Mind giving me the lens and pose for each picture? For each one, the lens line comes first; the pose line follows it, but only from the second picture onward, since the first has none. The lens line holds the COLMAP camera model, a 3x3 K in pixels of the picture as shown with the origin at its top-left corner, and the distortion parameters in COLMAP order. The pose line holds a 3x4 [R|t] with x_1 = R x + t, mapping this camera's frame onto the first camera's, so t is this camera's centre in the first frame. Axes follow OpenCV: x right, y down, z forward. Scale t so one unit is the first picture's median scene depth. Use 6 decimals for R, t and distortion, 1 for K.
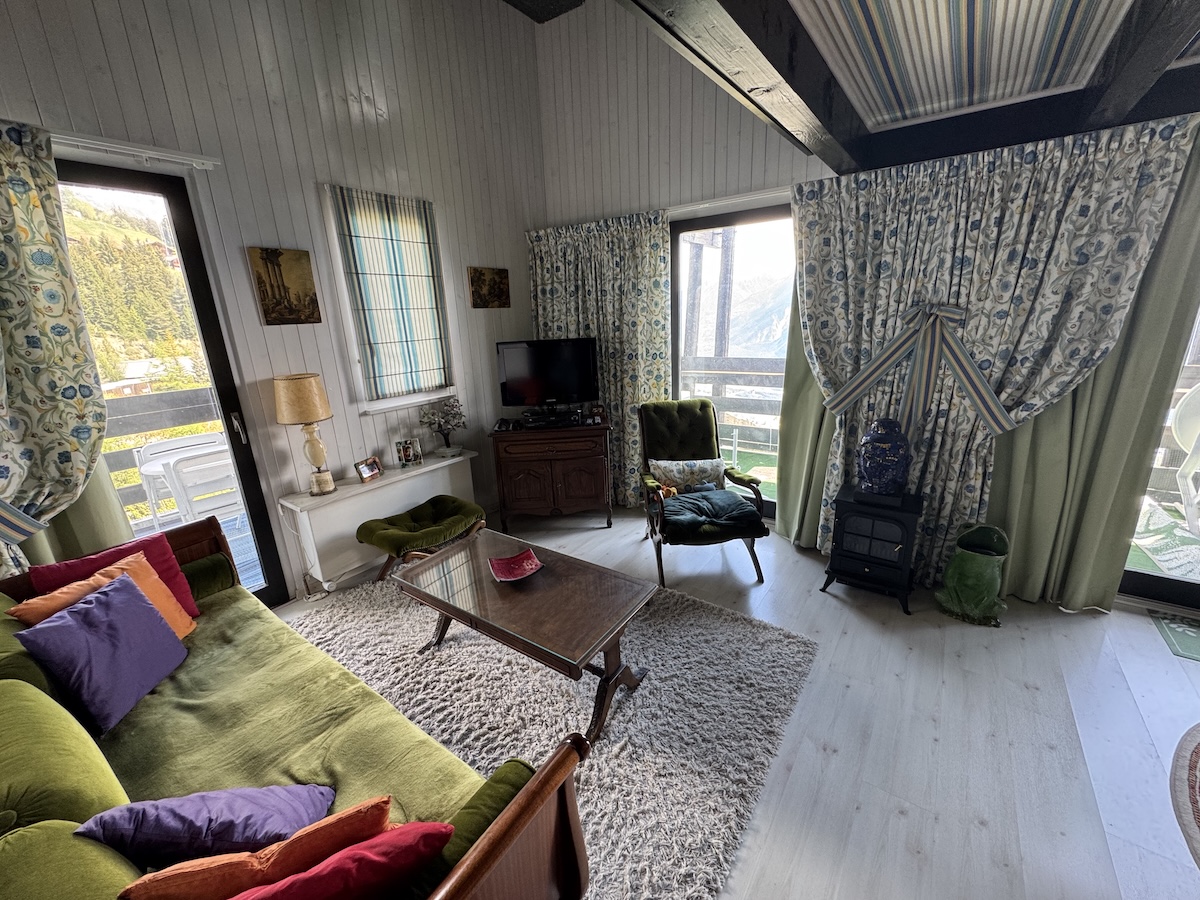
lens RADIAL K [[478.6, 0, 600.2], [0, 478.6, 449.8], [0, 0, 1]] dist [-0.003805, 0.000419]
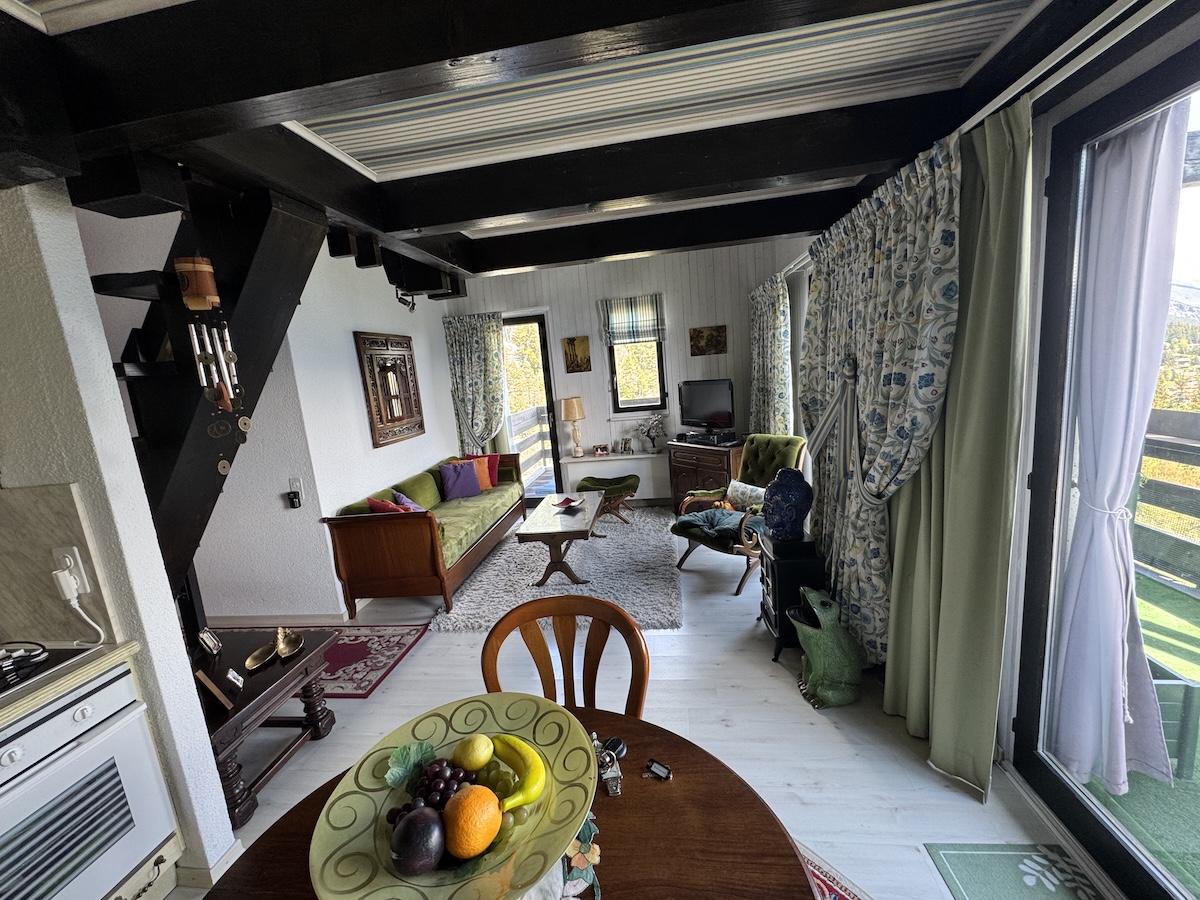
lens RADIAL K [[478.6, 0, 599.3], [0, 478.6, 450.9], [0, 0, 1]] dist [-0.003805, 0.000419]
pose [[0.473109, 0.148397, -0.868416, 1.252580], [-0.174507, 0.981966, 0.072731, -0.101554], [0.863548, 0.117135, 0.490473, 0.120066]]
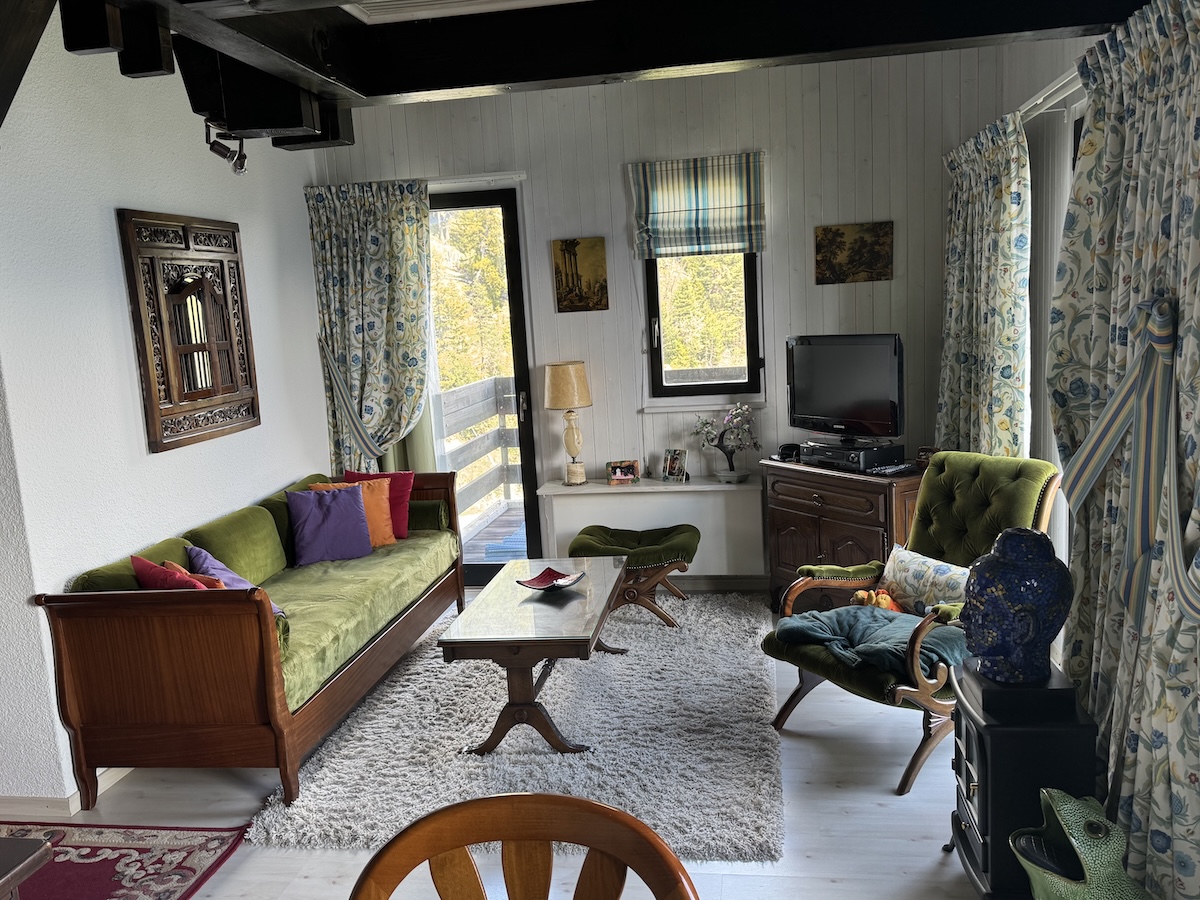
lens RADIAL K [[968.7, 0, 601.6], [0, 968.7, 456.4], [0, 0, 1]] dist [0.126701, -0.174025]
pose [[0.451273, 0.153156, -0.879145, 1.229846], [-0.208060, 0.976069, 0.063242, -0.107500], [0.867792, 0.154376, 0.472339, 0.132718]]
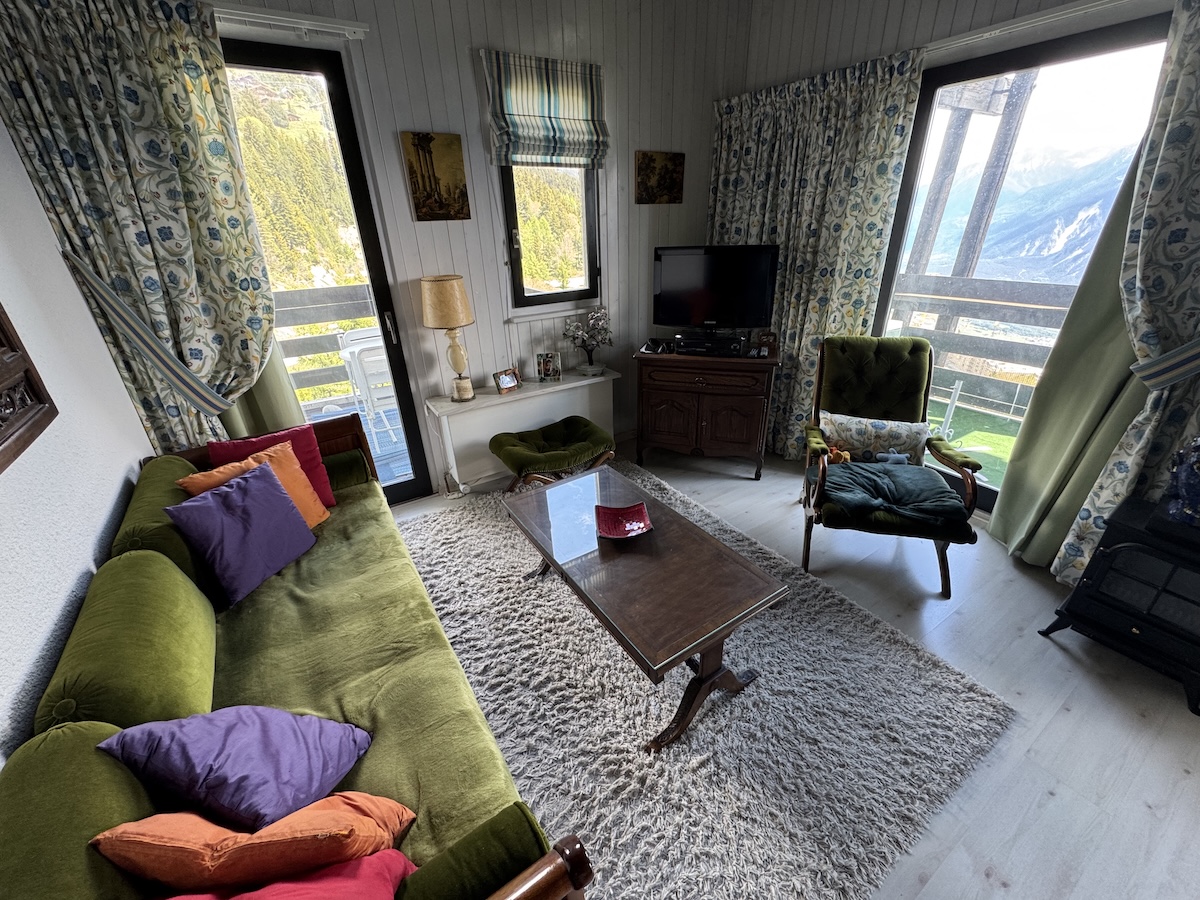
lens RADIAL K [[478.6, 0, 600.1], [0, 478.6, 449.6], [0, 0, 1]] dist [-0.003805, 0.000419]
pose [[0.929551, 0.172170, -0.326025, 0.039631], [-0.109792, 0.973416, 0.201016, -0.044971], [0.351966, -0.151060, 0.923743, 0.165191]]
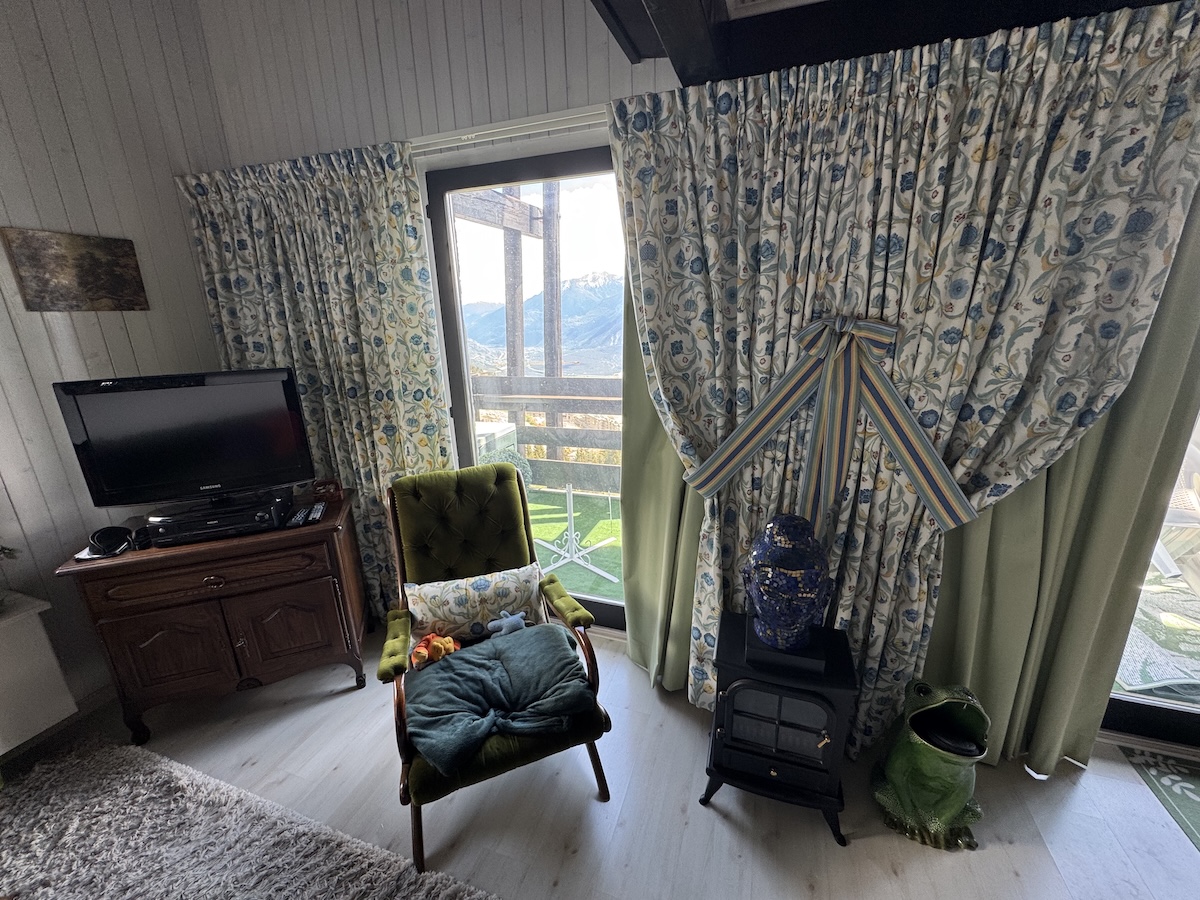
lens RADIAL K [[478.6, 0, 601.7], [0, 478.6, 449.6], [0, 0, 1]] dist [-0.003805, 0.000419]
pose [[0.958402, -0.065777, 0.277740, 0.223549], [0.067547, 0.997711, 0.003200, -0.155909], [-0.277314, 0.015693, 0.960651, 0.495046]]
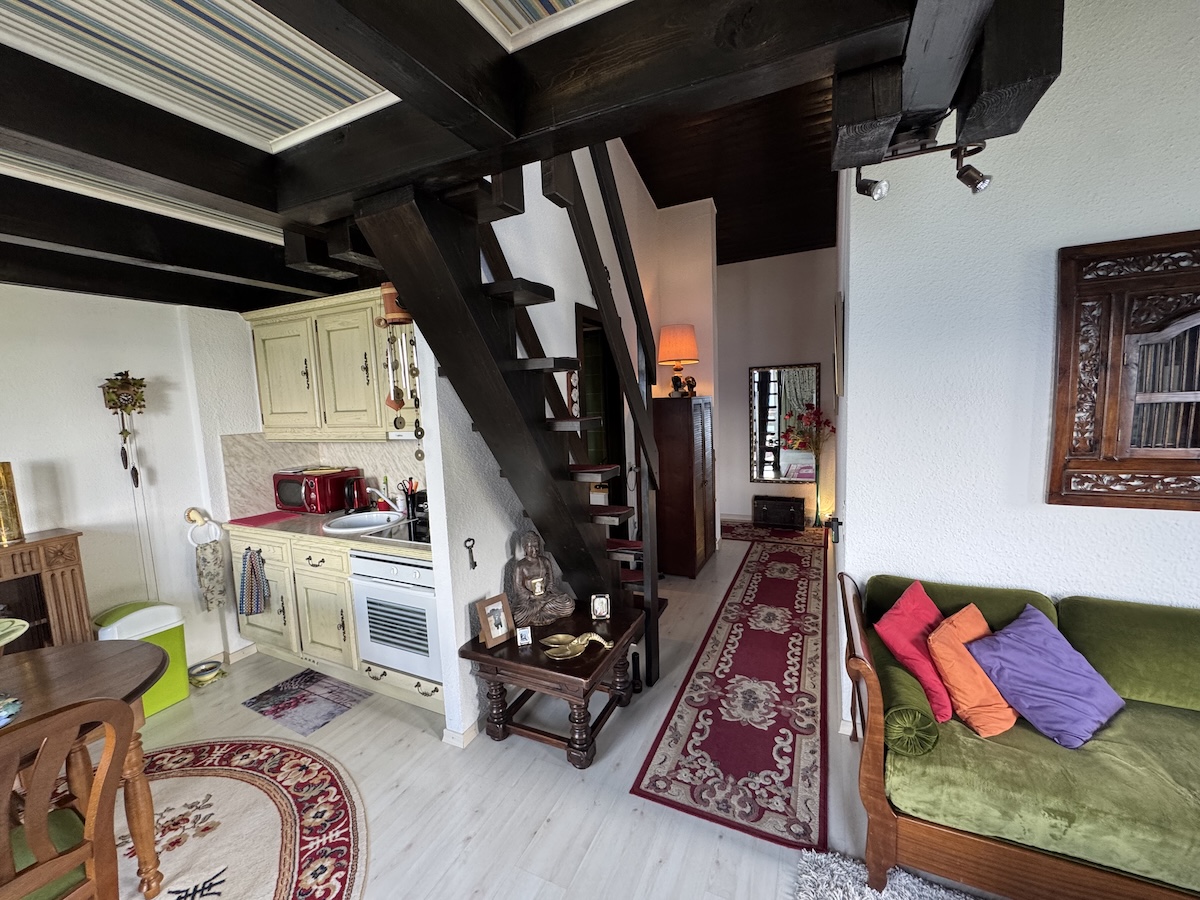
lens RADIAL K [[478.6, 0, 602.1], [0, 478.6, 449.2], [0, 0, 1]] dist [-0.003805, 0.000419]
pose [[-0.978632, 0.100844, -0.179194, 0.359945], [0.025250, 0.923820, 0.381994, -0.235700], [0.204065, 0.369307, -0.906625, 0.727788]]
